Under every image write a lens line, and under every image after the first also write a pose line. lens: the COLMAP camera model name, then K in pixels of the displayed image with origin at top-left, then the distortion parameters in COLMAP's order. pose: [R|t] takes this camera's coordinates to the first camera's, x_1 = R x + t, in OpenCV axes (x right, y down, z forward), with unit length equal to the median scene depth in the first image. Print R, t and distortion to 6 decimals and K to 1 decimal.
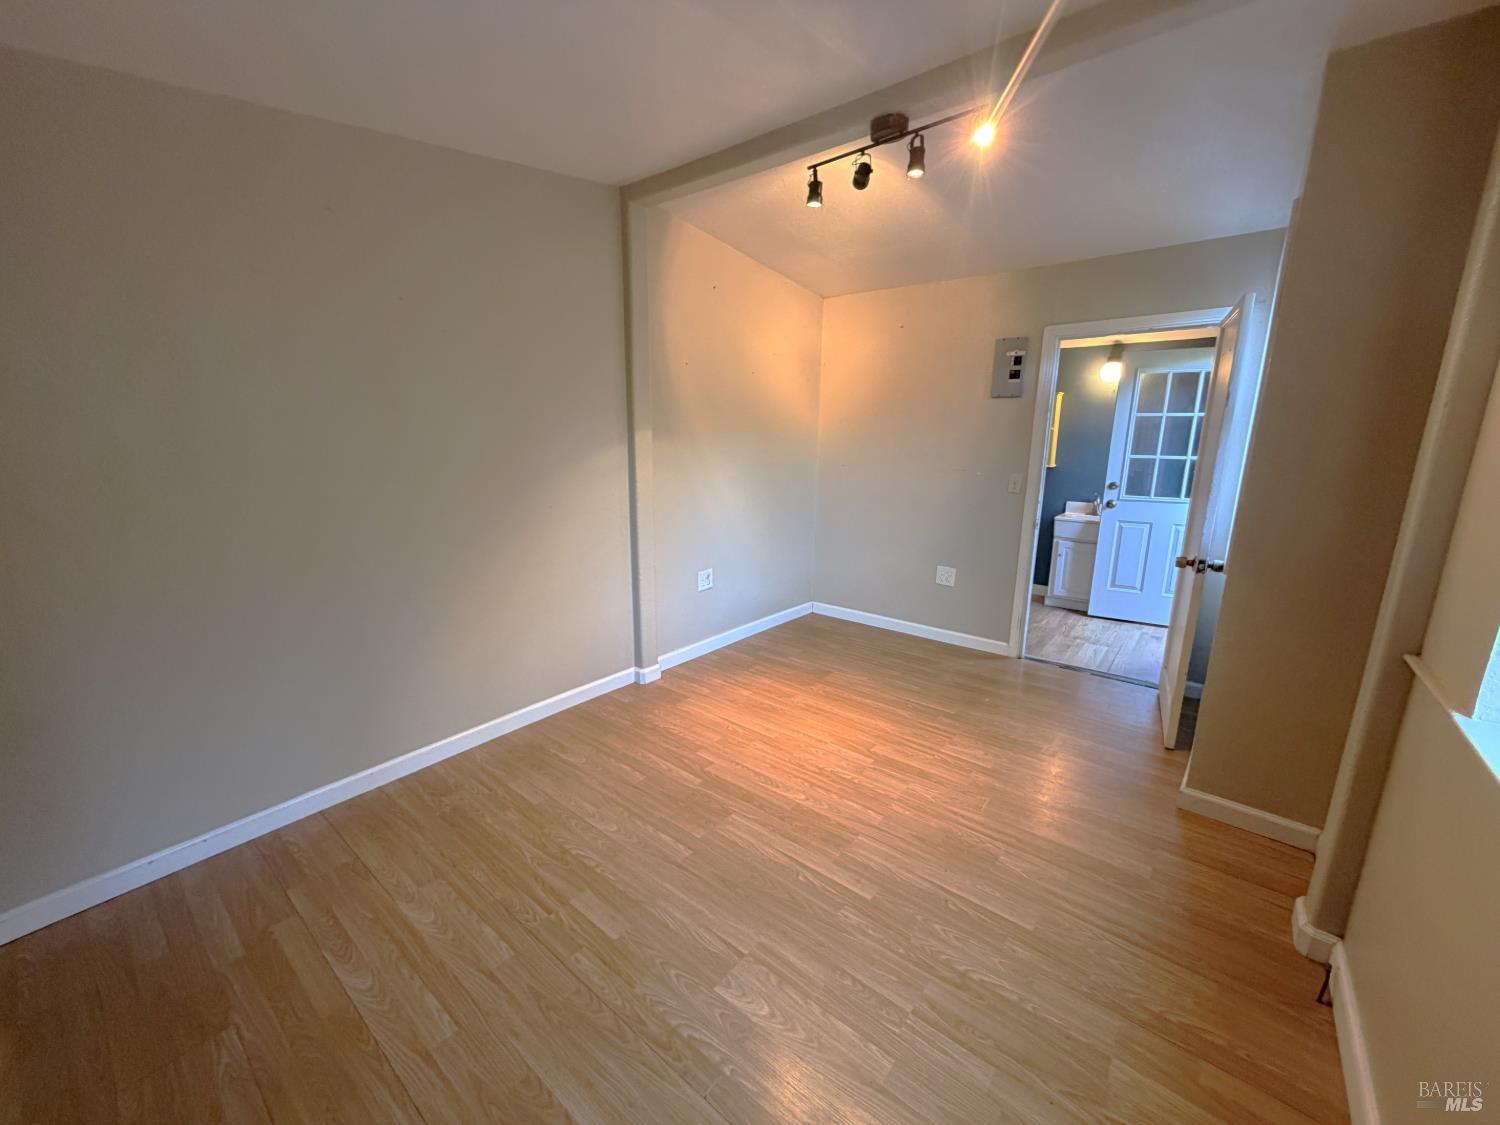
lens RADIAL K [[596.8, 0, 746.6], [0, 596.8, 562.9], [0, 0, 1]] dist [-0.000584, 0.000253]
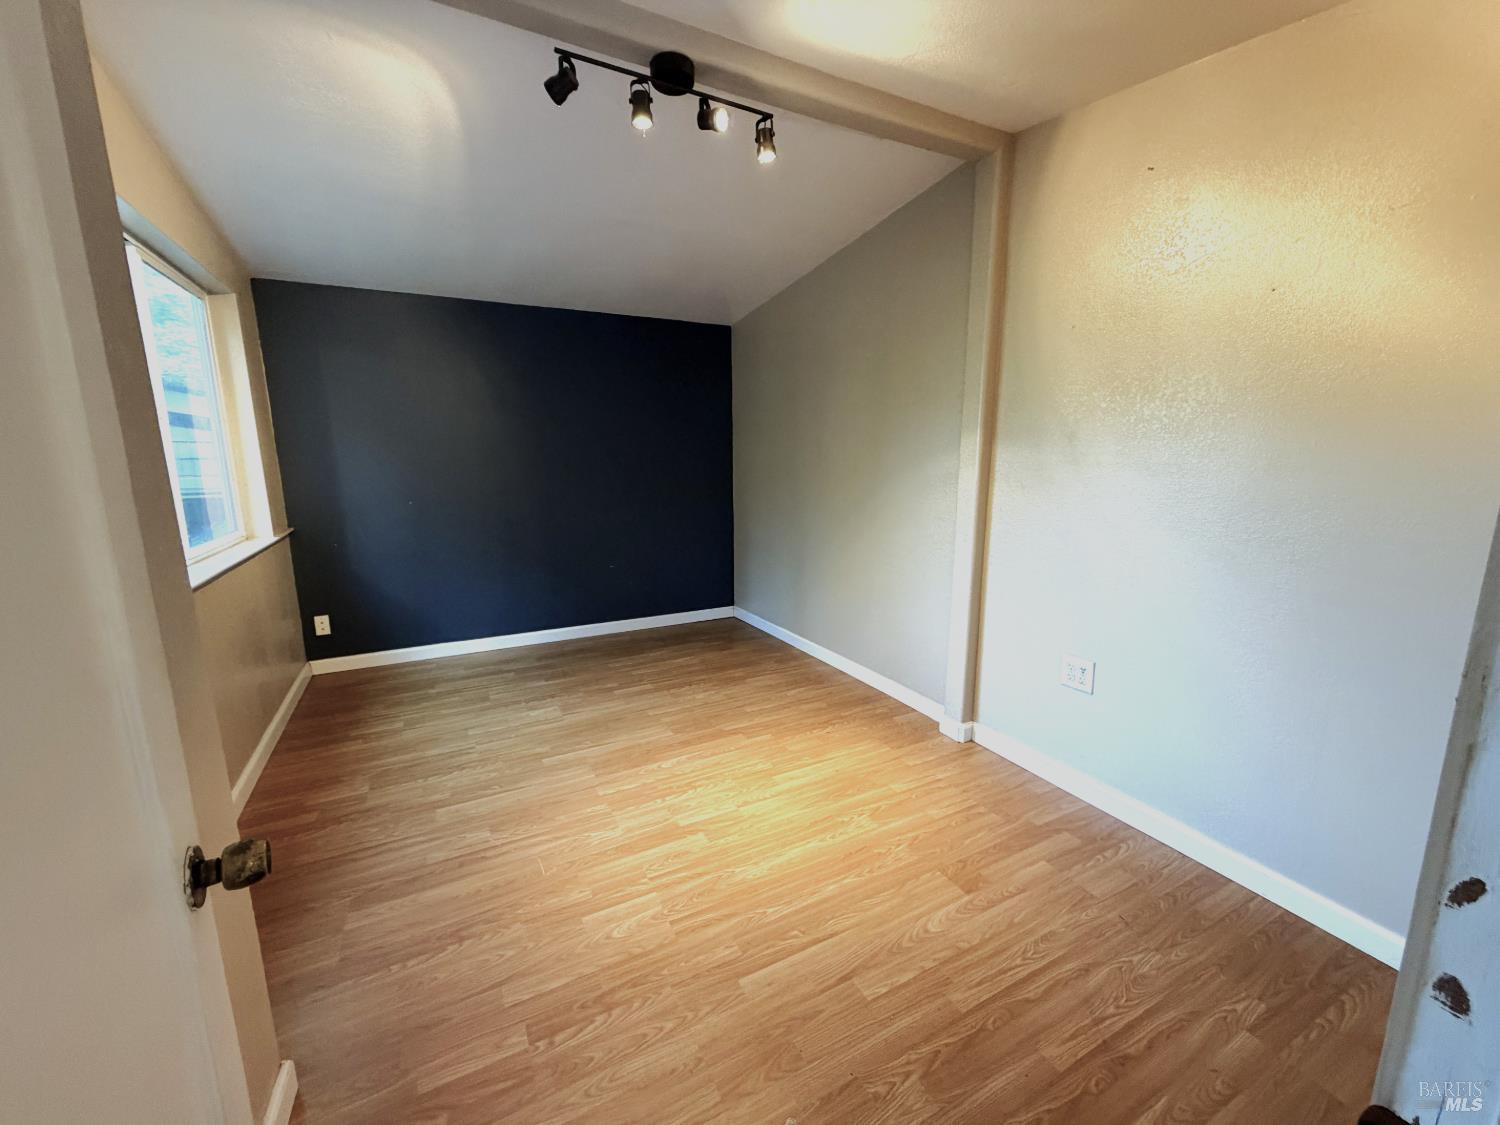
lens RADIAL K [[596.8, 0, 746.6], [0, 596.8, 562.9], [0, 0, 1]] dist [-0.000584, 0.000253]
pose [[-0.393441, 0.166003, -0.904238, 0.953897], [-0.197778, 0.945250, 0.259587, -0.271395], [0.897824, 0.280971, -0.339069, 1.389907]]
